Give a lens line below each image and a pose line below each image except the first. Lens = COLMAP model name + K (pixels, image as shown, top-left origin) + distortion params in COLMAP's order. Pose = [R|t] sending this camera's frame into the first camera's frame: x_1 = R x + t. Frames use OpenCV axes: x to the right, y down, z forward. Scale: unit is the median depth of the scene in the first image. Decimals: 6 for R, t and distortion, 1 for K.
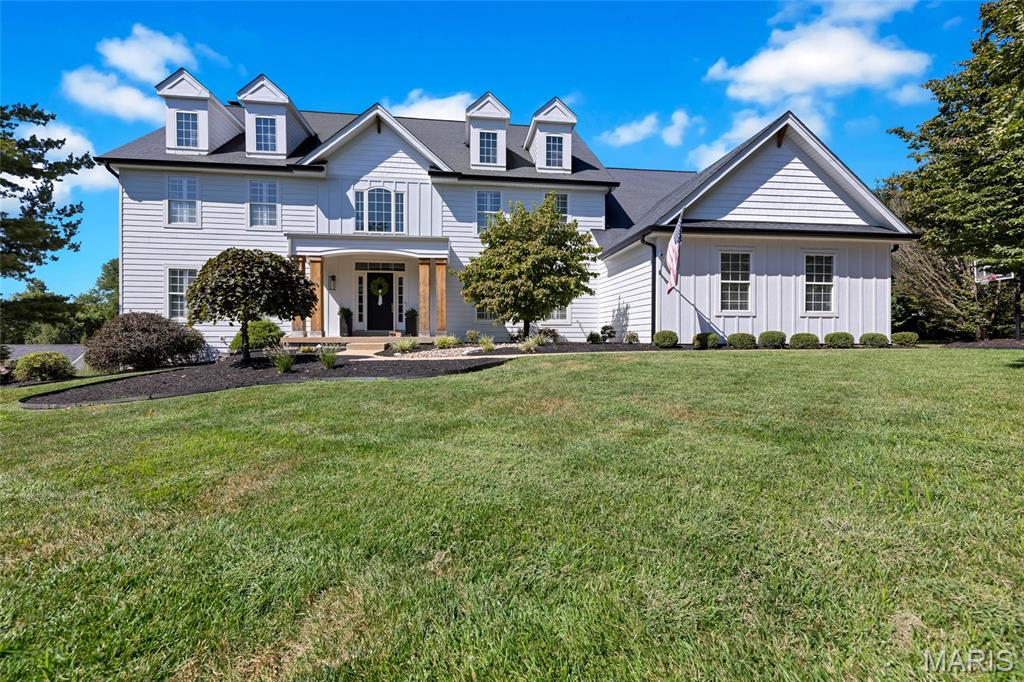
lens RADIAL K [[467.8, 0, 543.9], [0, 467.8, 342.5], [0, 0, 1]] dist [0.011120, -0.000290]
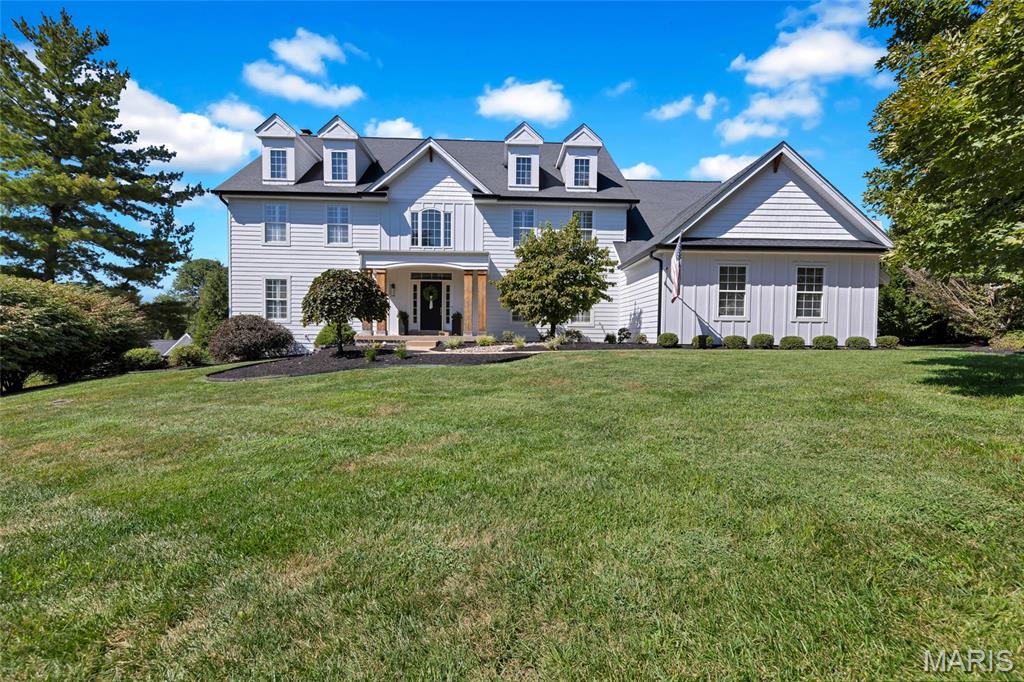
lens RADIAL K [[477.0, 0, 530.9], [0, 477.0, 354.5], [0, 0, 1]] dist [0.014438, 0.000221]
pose [[0.994074, 0.013737, -0.107835, 0.033253], [-0.011074, 0.999620, 0.025255, 0.002211], [0.108141, -0.023911, 0.993848, -0.178977]]
